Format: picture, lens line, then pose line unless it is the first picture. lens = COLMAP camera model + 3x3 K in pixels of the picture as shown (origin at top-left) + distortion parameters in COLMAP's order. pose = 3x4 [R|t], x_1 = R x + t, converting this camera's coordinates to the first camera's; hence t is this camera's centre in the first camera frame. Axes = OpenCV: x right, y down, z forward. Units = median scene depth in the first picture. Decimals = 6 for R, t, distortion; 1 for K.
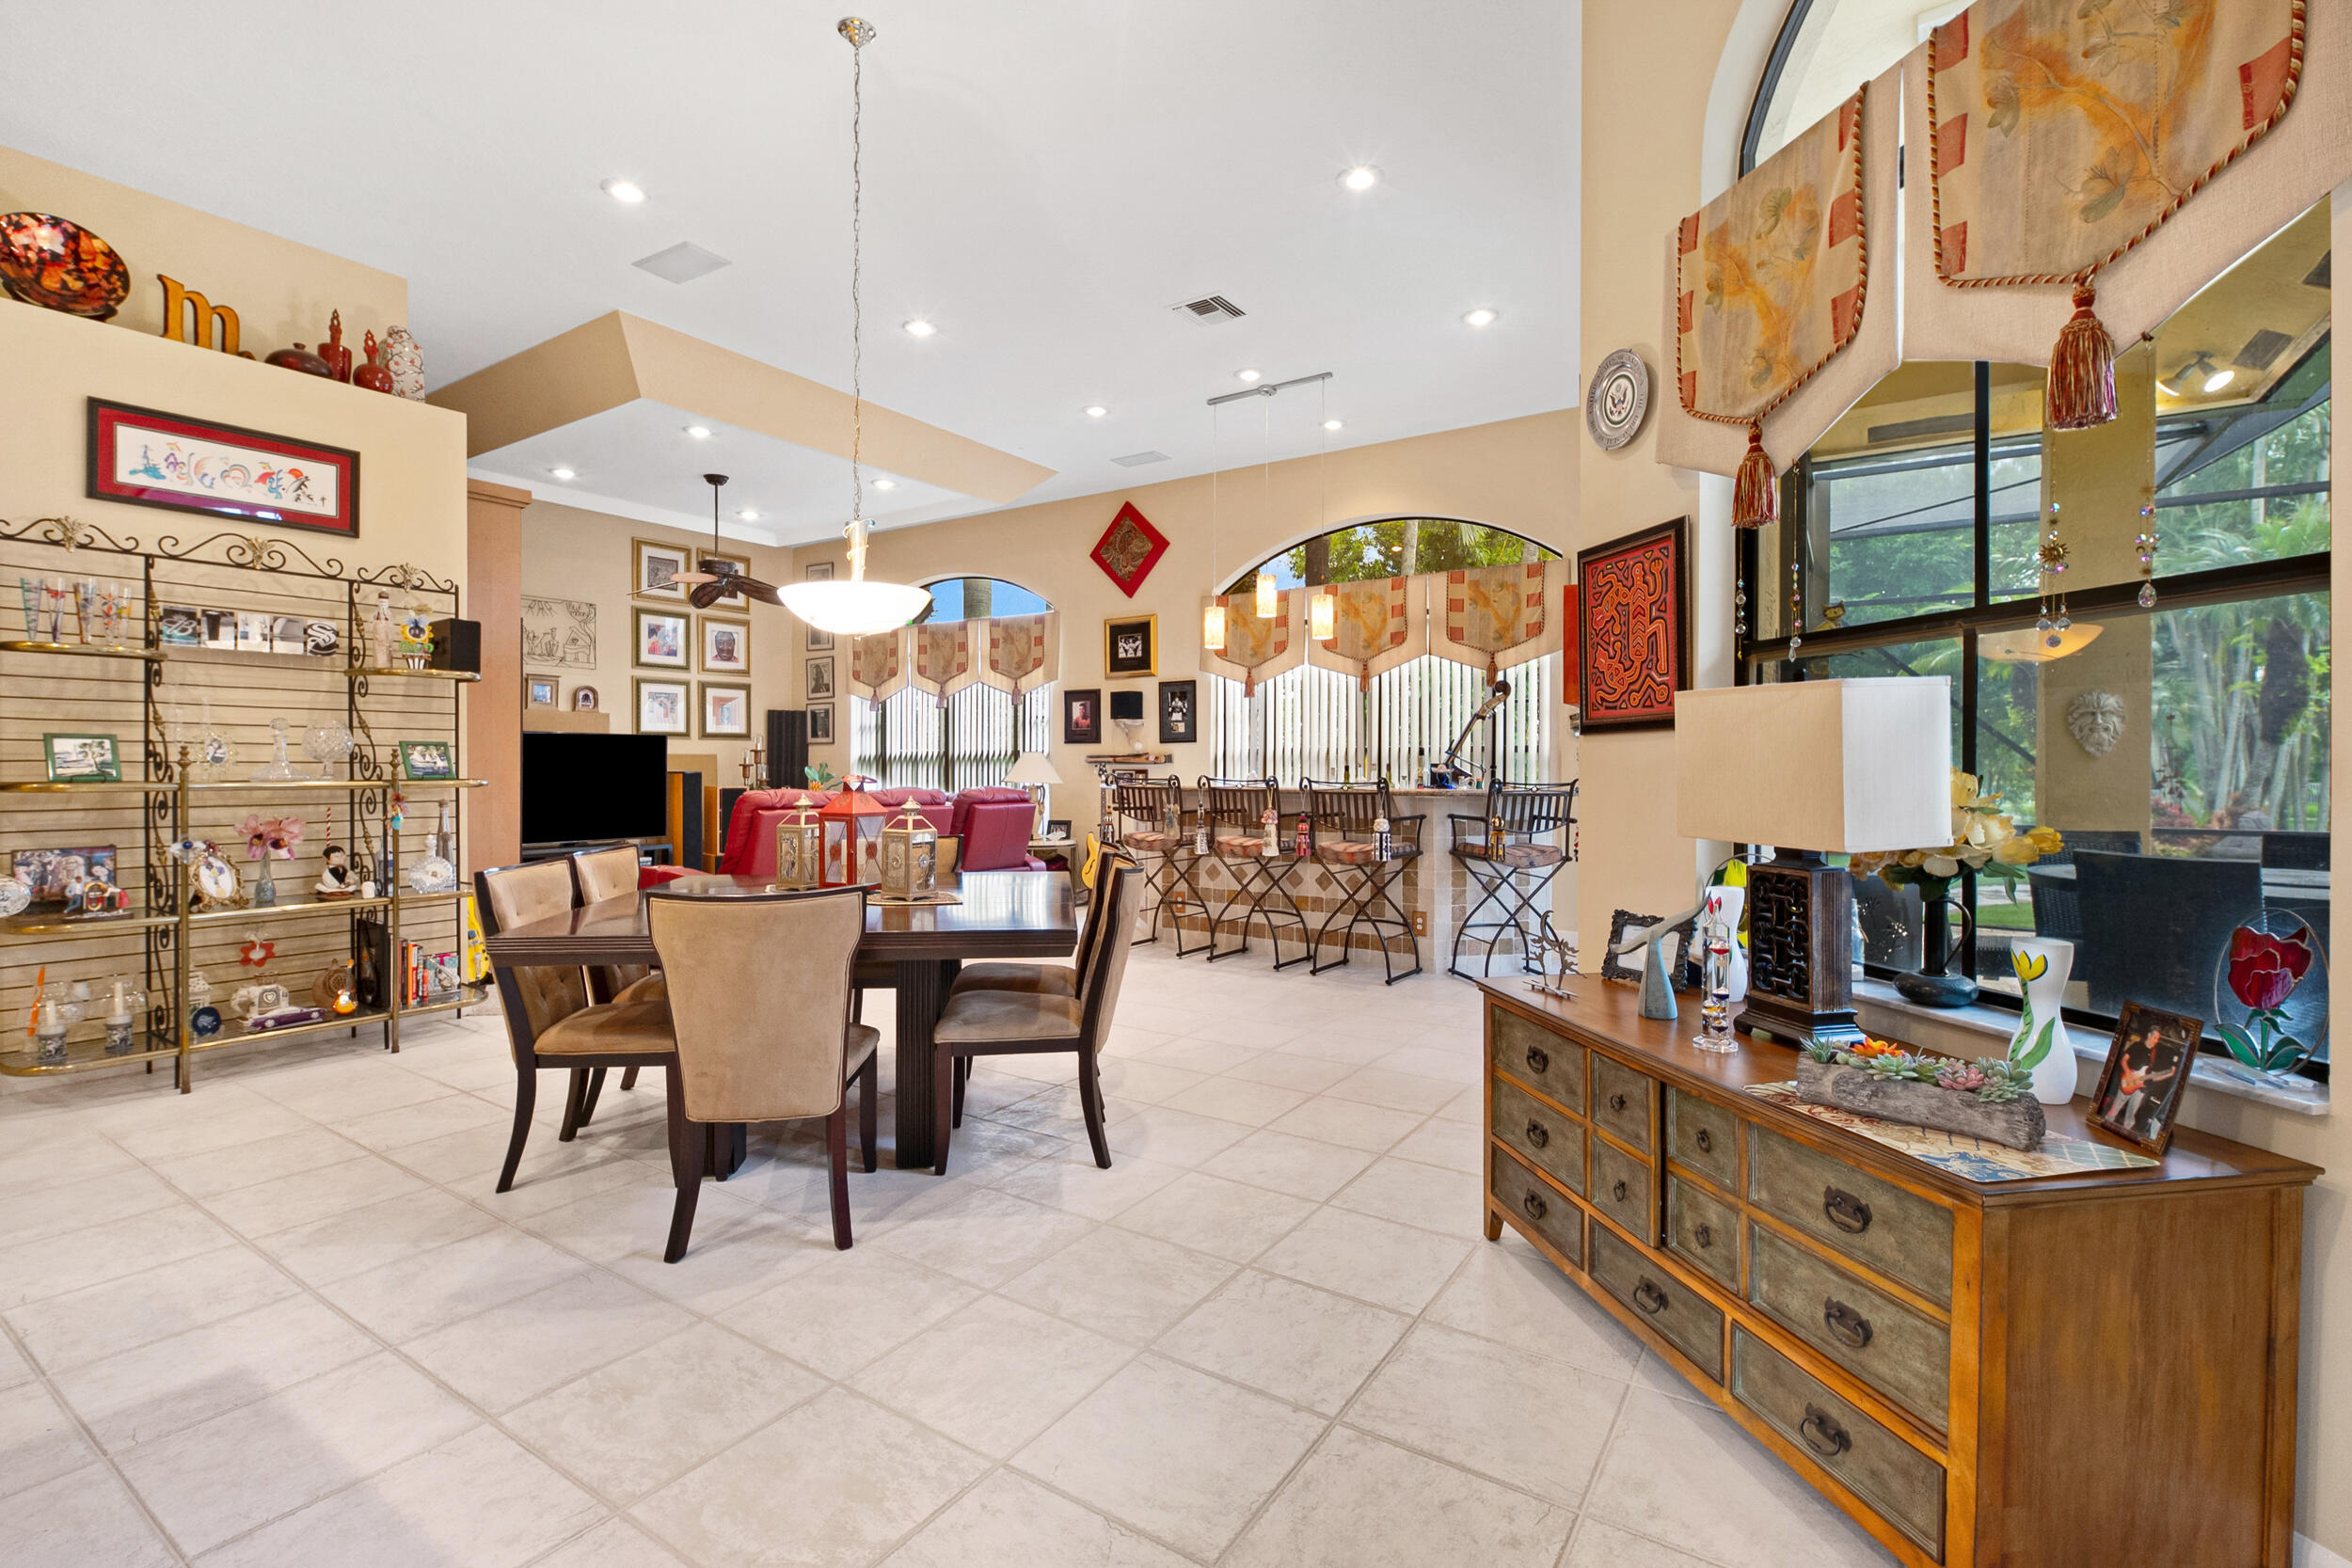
lens RADIAL K [[1046.7, 0, 1187.6], [0, 1046.7, 787.3], [0, 0, 1]] dist [0.007772, -0.007154]
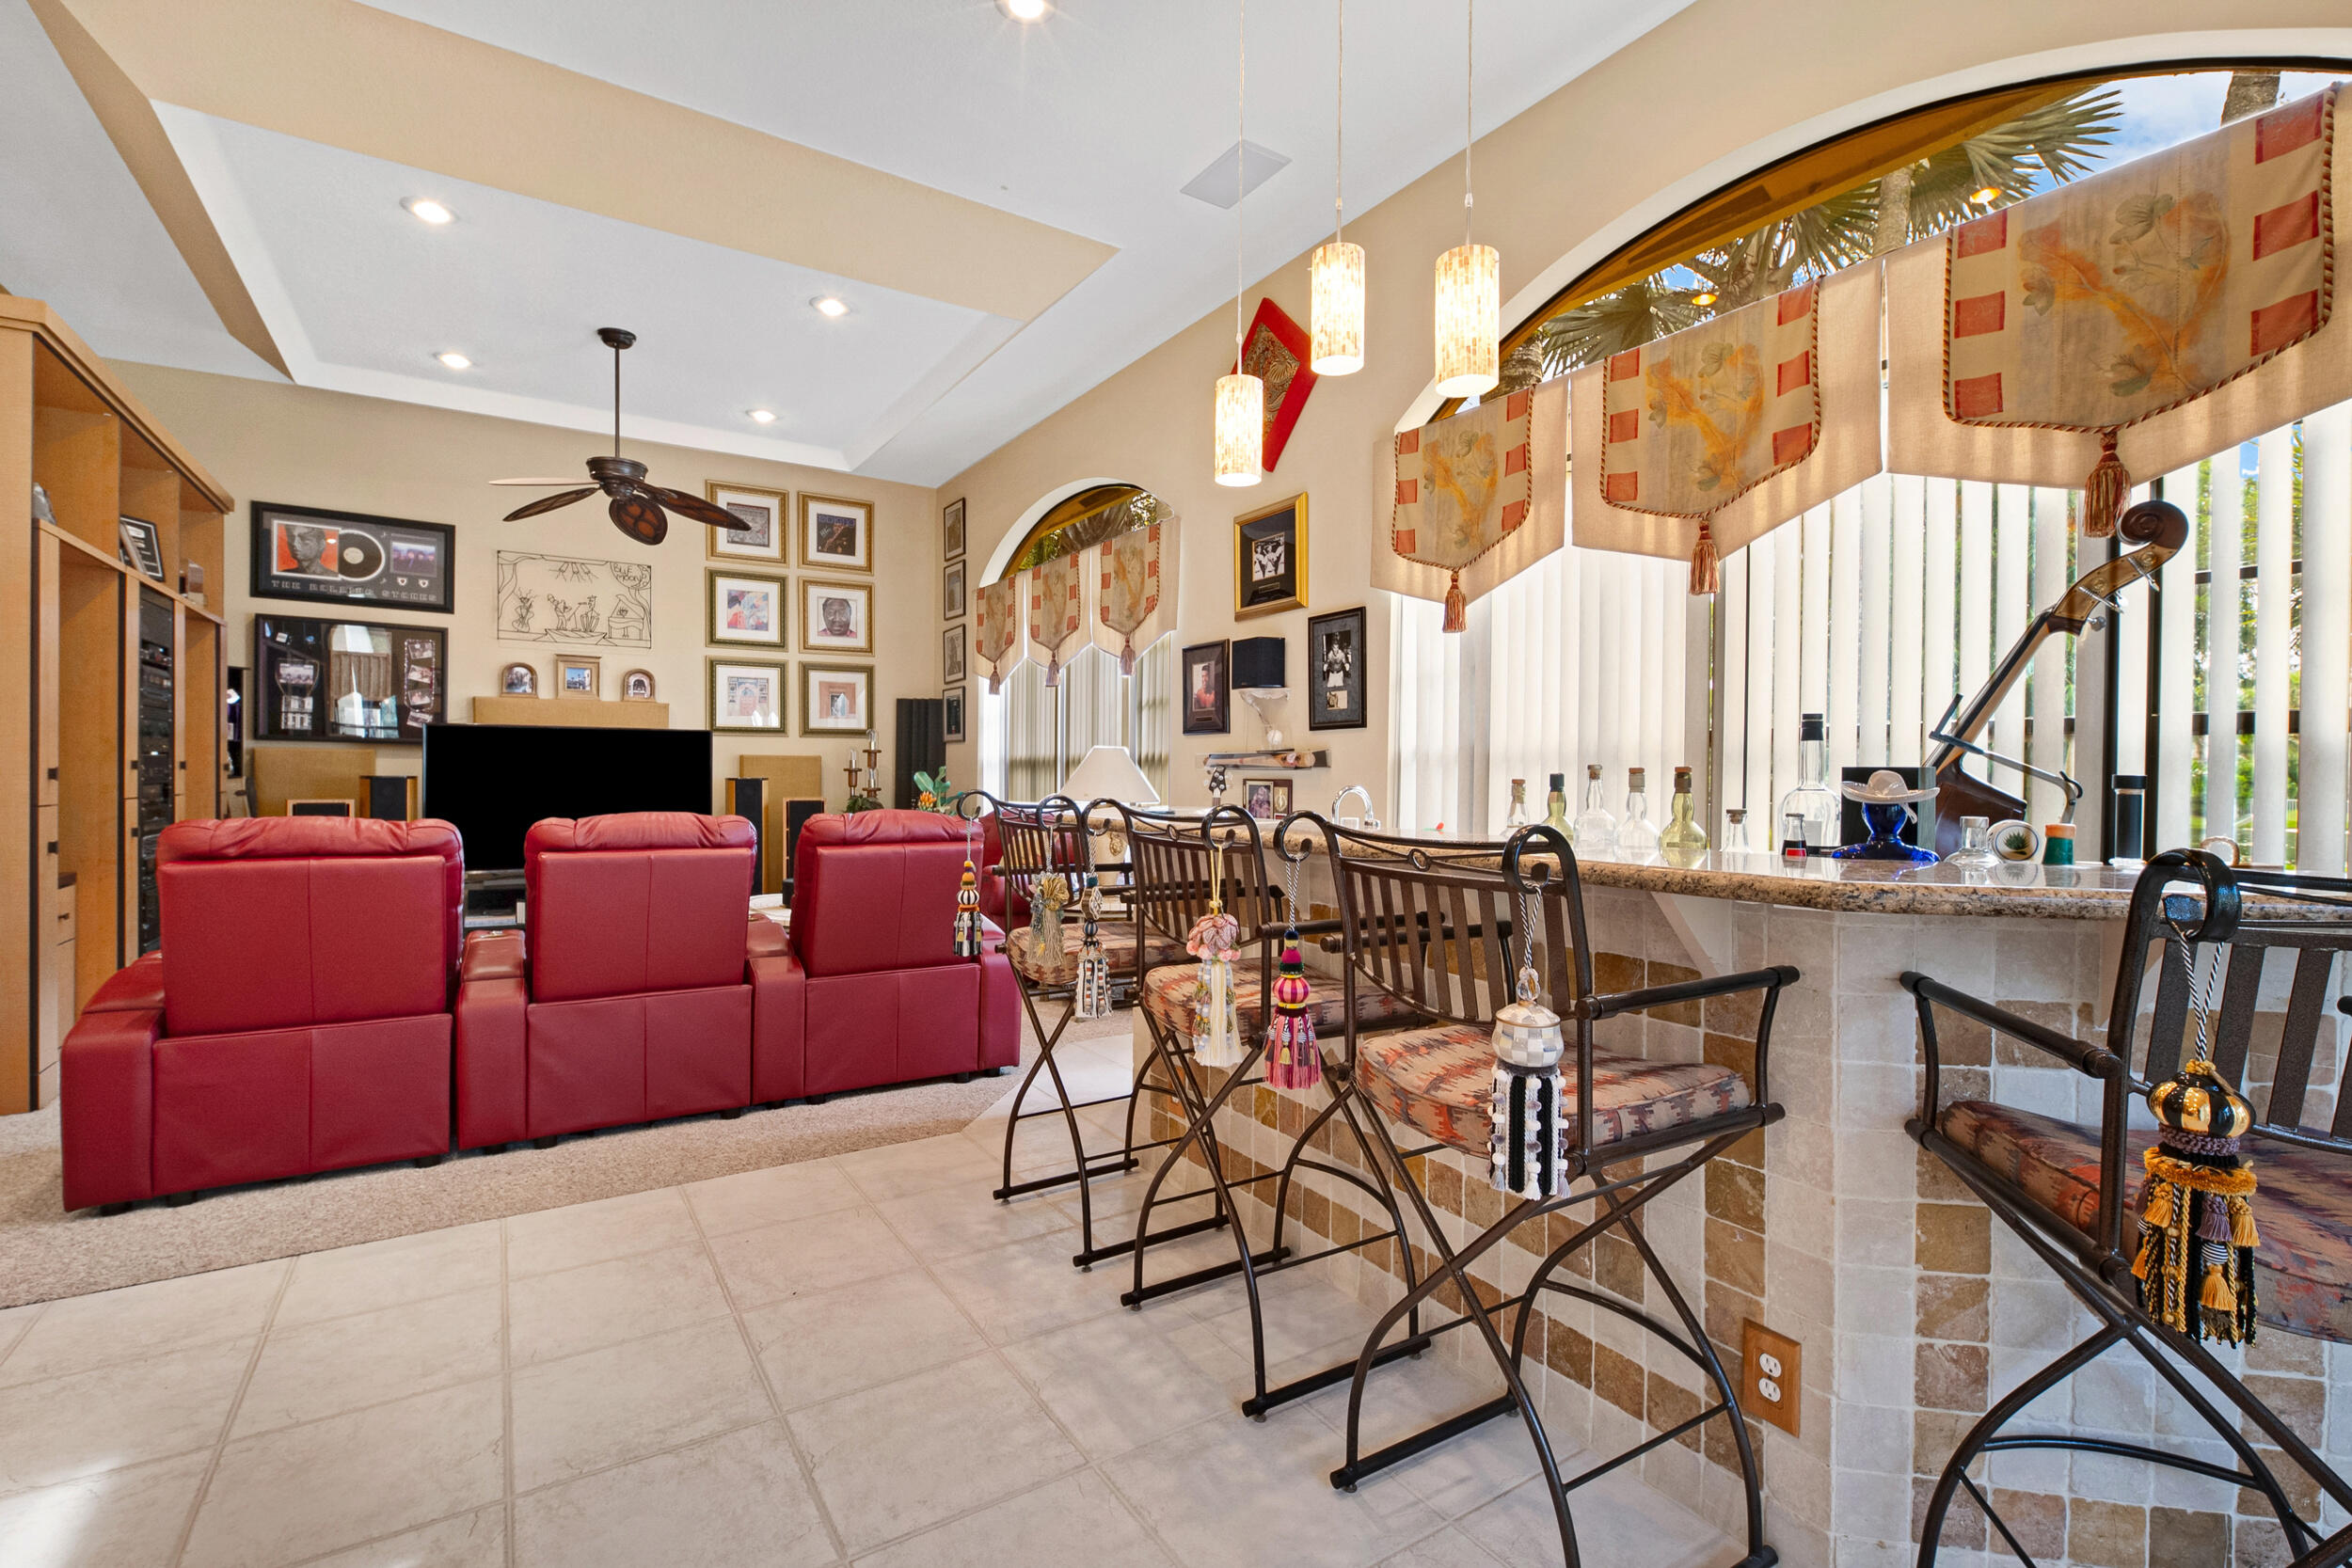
lens RADIAL K [[1046.7, 0, 1181.4], [0, 1046.7, 786.3], [0, 0, 1]] dist [0.007772, -0.007154]
pose [[0.913177, 0.009192, -0.407458, 0.134066], [-0.012482, 0.999907, -0.005416, -0.010088], [0.407371, 0.010032, 0.913208, 0.486745]]
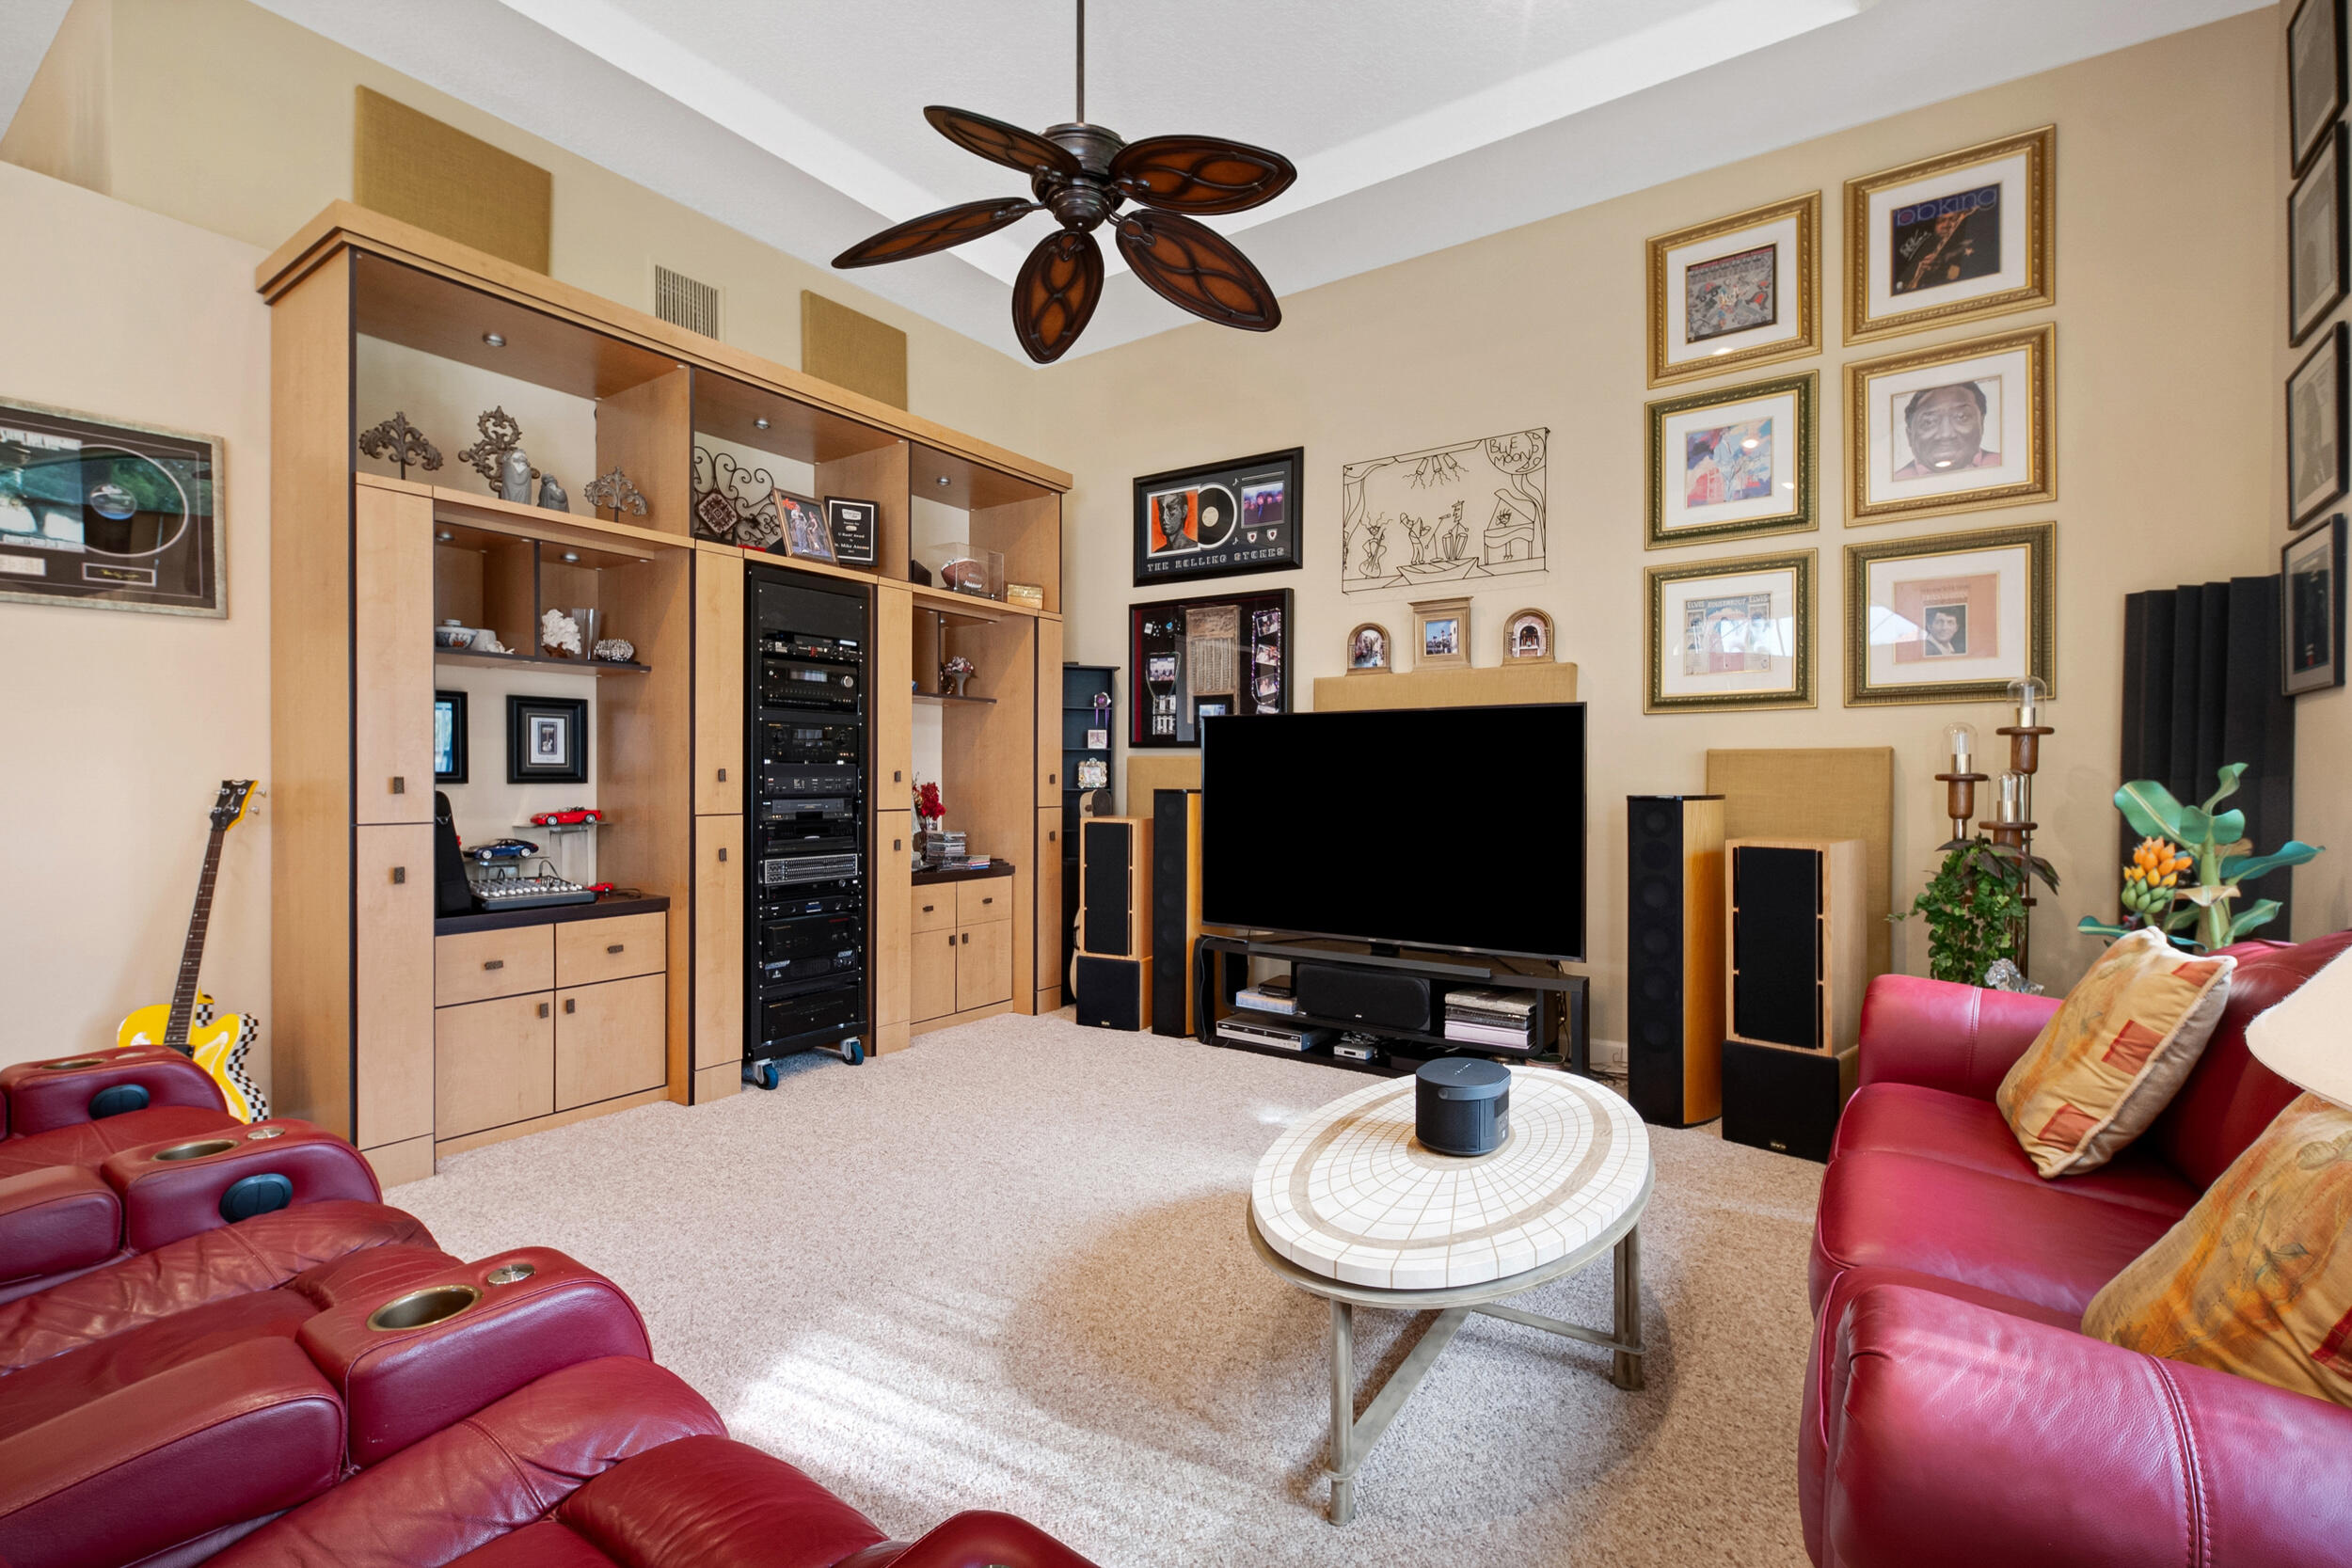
lens RADIAL K [[1046.7, 0, 1160.4], [0, 1046.7, 795.2], [0, 0, 1]] dist [0.007772, -0.007154]
pose [[-0.048580, 0.011296, -0.998755, -0.107956], [-0.022826, 0.999662, 0.012416, -0.017377], [0.998558, 0.023400, -0.048306, 0.940070]]
